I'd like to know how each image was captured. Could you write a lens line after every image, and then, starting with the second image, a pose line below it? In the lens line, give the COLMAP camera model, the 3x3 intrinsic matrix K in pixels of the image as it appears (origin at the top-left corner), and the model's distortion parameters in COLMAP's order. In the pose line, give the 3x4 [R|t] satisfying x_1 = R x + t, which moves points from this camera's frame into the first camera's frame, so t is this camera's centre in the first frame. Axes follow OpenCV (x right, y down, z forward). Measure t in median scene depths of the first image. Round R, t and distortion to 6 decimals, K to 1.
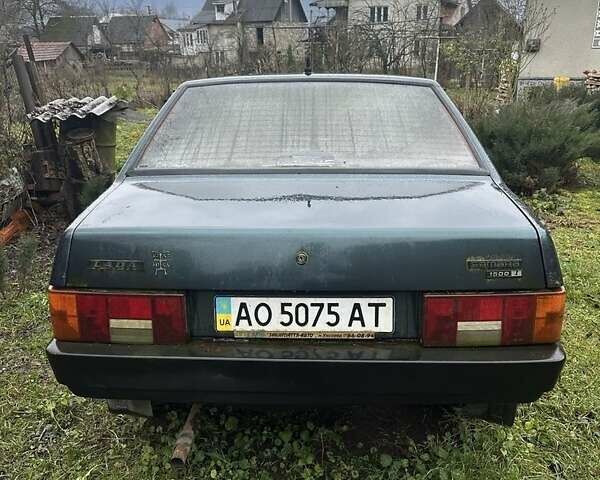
lens RADIAL K [[575.9, 0, 300.0], [0, 575.9, 240.0], [0, 0, 1]] dist [0.120525, -0.221349]
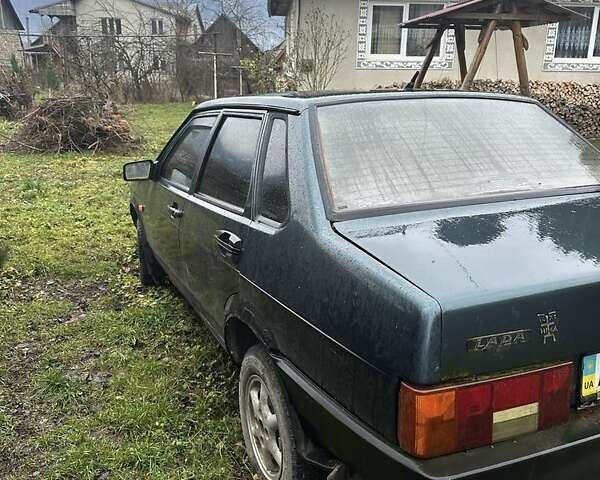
lens RADIAL K [[575.9, 0, 300.0], [0, 575.9, 240.0], [0, 0, 1]] dist [0.120525, -0.221349]
pose [[0.885076, -0.106573, 0.453082, -0.863086], [0.117927, 0.993017, 0.003209, -0.117013], [-0.450260, 0.050590, 0.891463, 0.429337]]
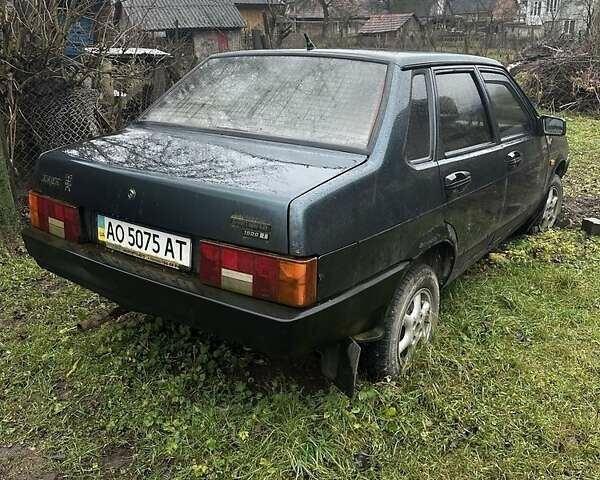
lens RADIAL K [[575.9, 0, 300.0], [0, 575.9, 240.0], [0, 0, 1]] dist [0.120525, -0.221349]
pose [[0.828290, 0.187759, -0.527903, 0.981706], [-0.162927, 0.982179, 0.093696, -0.048328], [0.536088, 0.008402, 0.844120, 0.099241]]
